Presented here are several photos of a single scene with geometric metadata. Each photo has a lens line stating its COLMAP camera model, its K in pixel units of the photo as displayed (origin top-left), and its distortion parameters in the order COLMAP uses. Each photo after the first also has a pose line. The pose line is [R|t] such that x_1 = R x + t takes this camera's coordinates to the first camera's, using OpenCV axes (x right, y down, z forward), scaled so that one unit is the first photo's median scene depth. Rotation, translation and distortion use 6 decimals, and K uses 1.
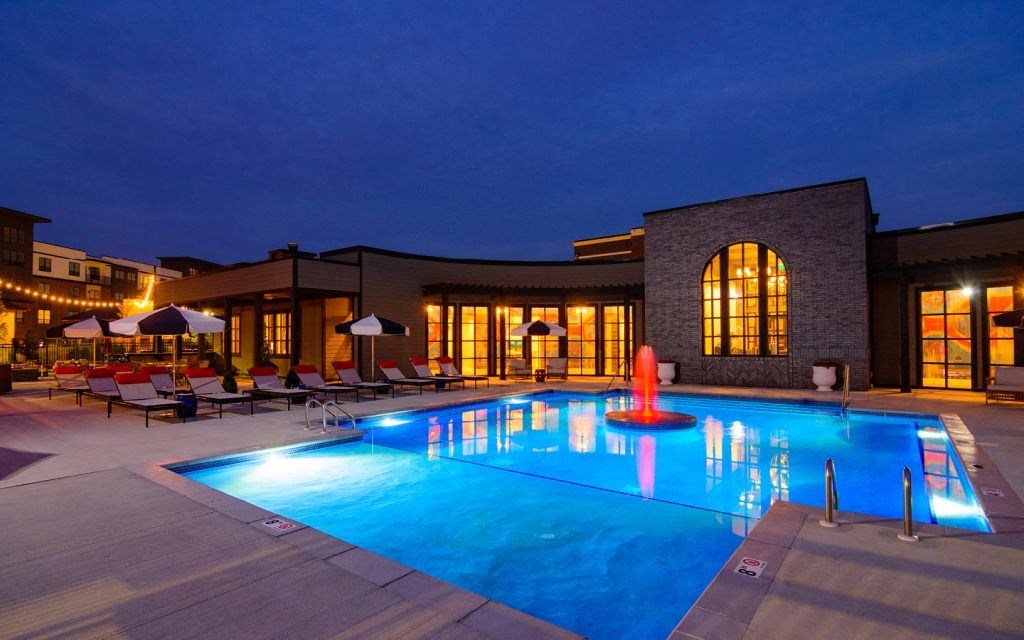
lens RADIAL K [[508.1, 0, 512.0], [0, 508.1, 320.0], [0, 0, 1]] dist [-0.003106, -0.000324]
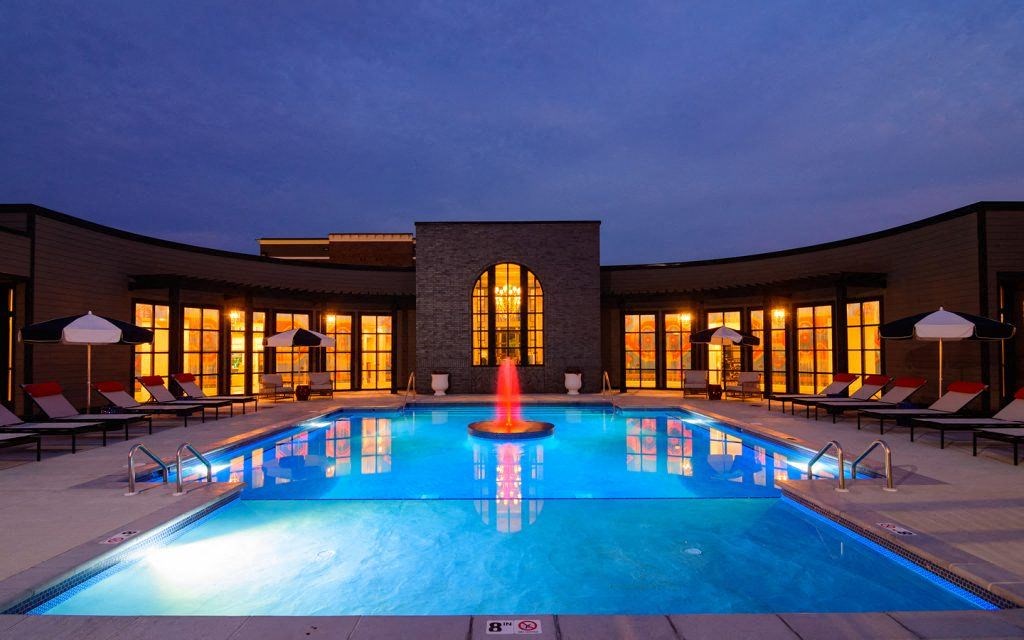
lens RADIAL K [[514.1, 0, 500.1], [0, 514.1, 334.5], [0, 0, 1]] dist [0.000241, -0.016031]
pose [[0.792641, 0.021018, 0.609326, -0.234905], [-0.025111, 0.999683, -0.001816, 0.004789], [-0.609171, -0.013861, 0.792918, 0.125258]]
